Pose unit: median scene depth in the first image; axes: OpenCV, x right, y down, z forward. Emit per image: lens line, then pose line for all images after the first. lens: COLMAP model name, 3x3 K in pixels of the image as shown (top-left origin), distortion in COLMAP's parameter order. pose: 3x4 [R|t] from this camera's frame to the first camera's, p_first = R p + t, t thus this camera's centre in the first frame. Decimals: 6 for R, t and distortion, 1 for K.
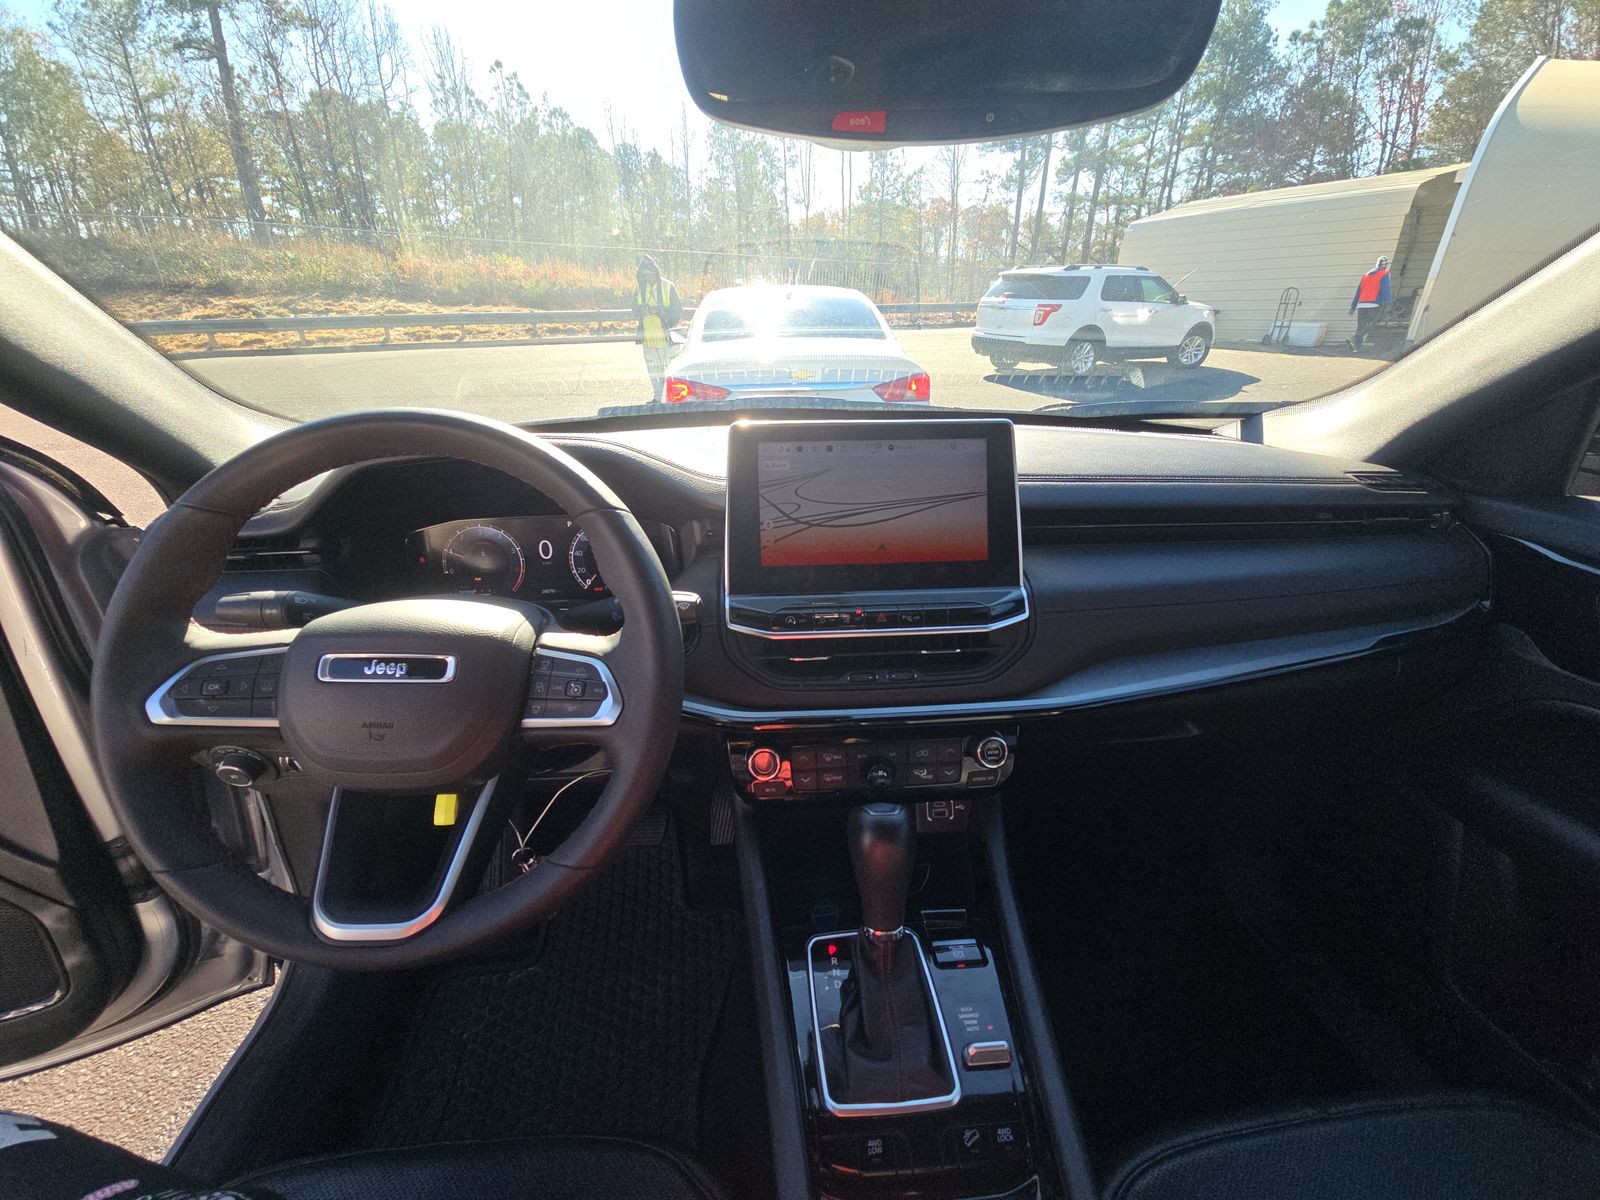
lens RADIAL K [[633.6, 0, 797.3], [0, 633.6, 615.0], [0, 0, 1]] dist [-0.000011, -0.000270]
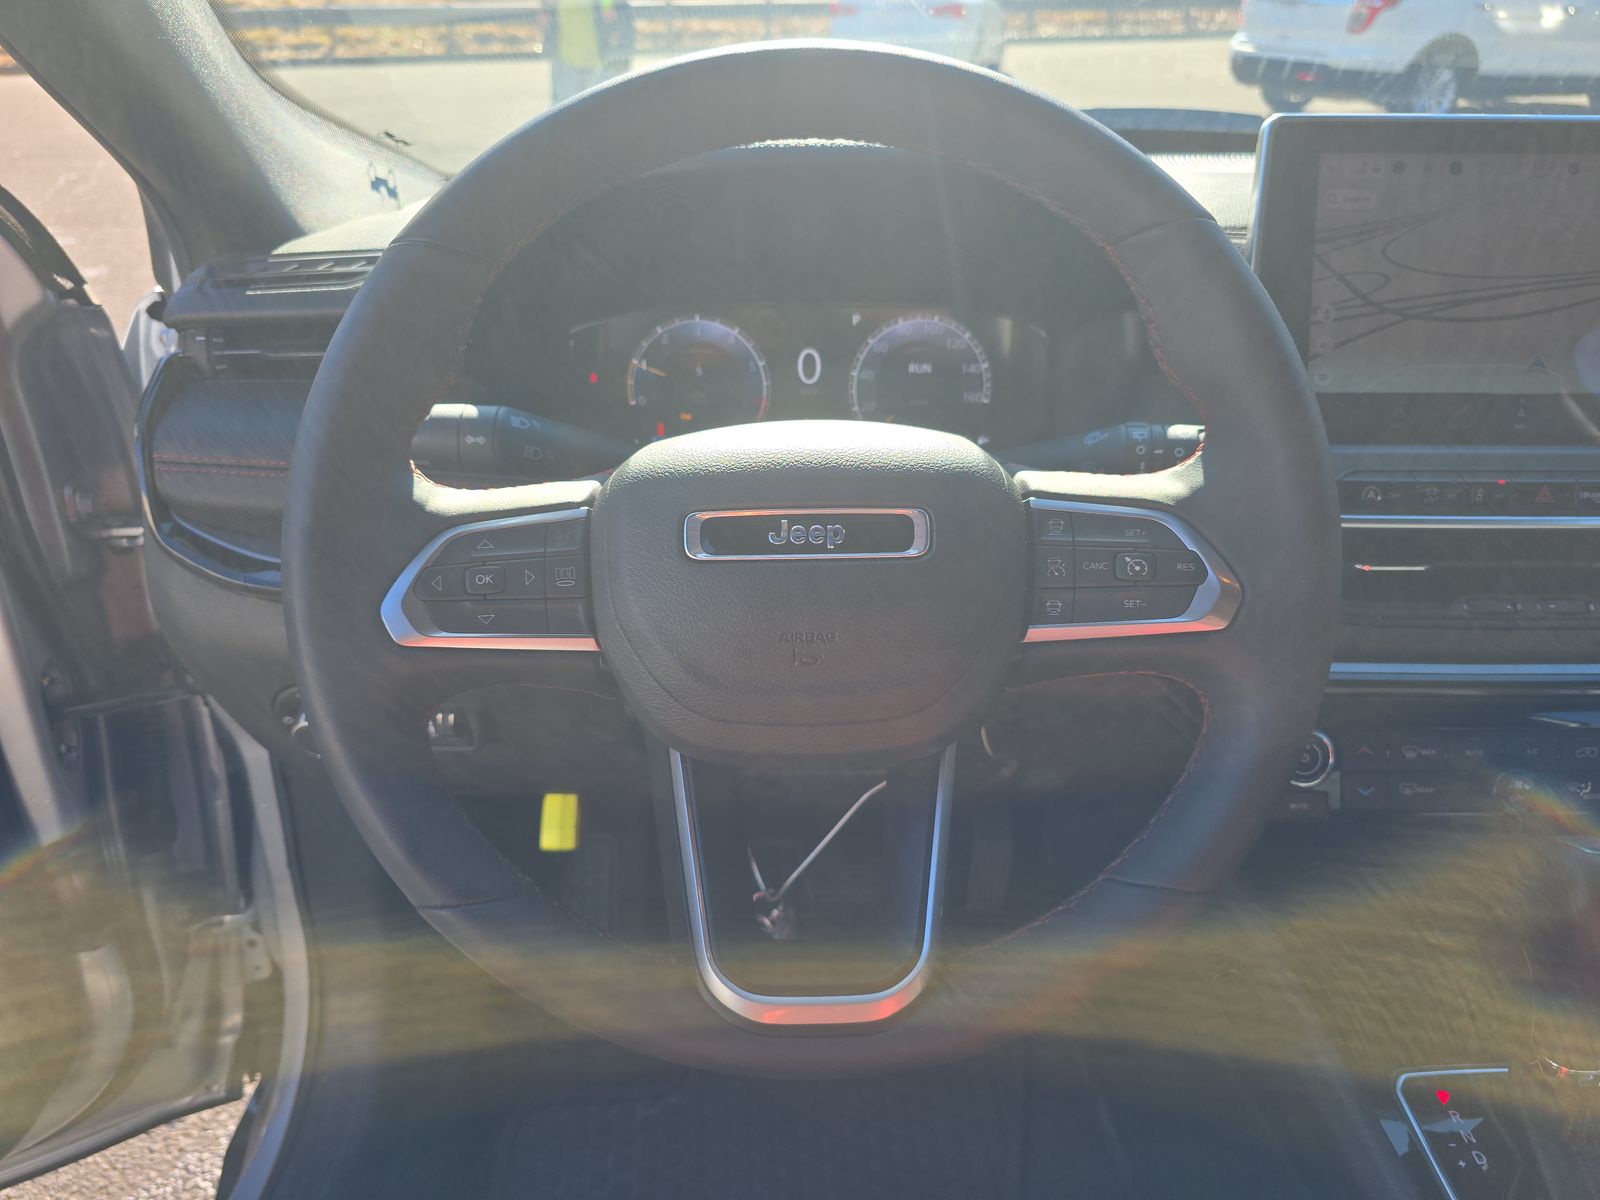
lens RADIAL K [[1076.9, 0, 806.7], [0, 1076.9, 610.0], [0, 0, 1]] dist [0.011834, -0.007239]
pose [[0.997748, 0.038387, -0.055008, -0.338877], [-0.035068, 0.997577, 0.060078, 0.053582], [0.057181, -0.058014, 0.996677, 0.045662]]
